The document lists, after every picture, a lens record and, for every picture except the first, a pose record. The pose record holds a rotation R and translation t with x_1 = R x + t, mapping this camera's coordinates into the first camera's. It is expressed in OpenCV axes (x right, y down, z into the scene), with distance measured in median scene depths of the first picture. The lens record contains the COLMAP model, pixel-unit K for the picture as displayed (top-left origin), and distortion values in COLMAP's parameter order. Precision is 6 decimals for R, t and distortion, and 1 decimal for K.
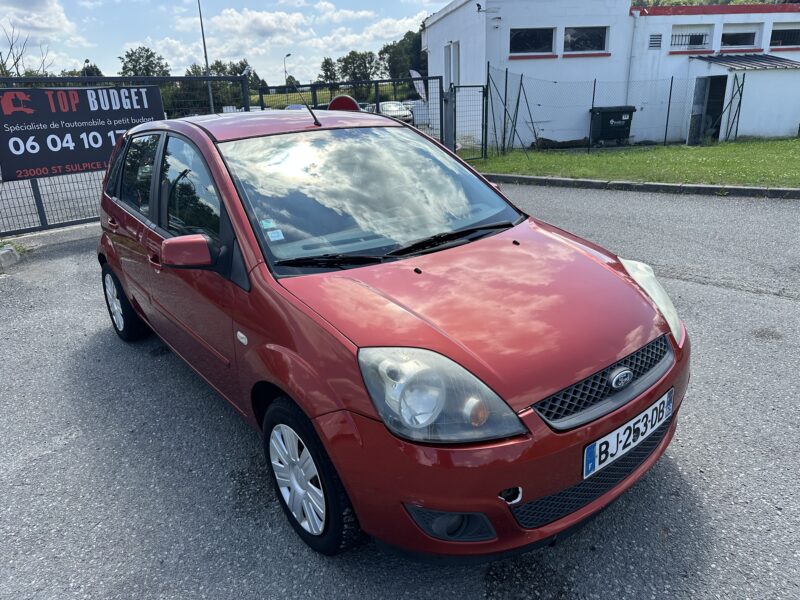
lens RADIAL K [[566.0, 0, 397.8], [0, 566.0, 301.5], [0, 0, 1]] dist [0.003664, -0.003379]
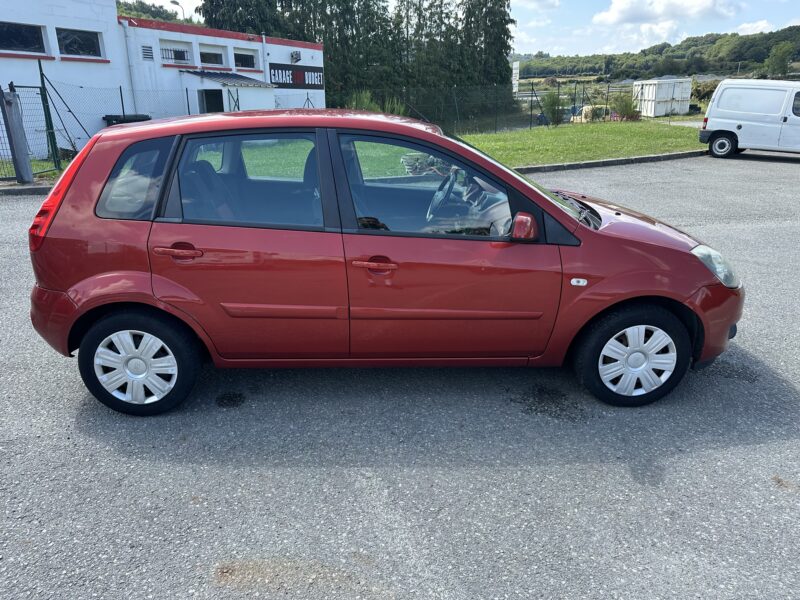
lens RADIAL K [[566.0, 0, 397.8], [0, 566.0, 301.5], [0, 0, 1]] dist [0.003664, -0.003379]
pose [[0.589539, -0.235985, 0.772499, -0.190408], [0.250314, 0.962665, 0.103048, -0.015203], [-0.767976, 0.132617, 0.626599, 0.064672]]
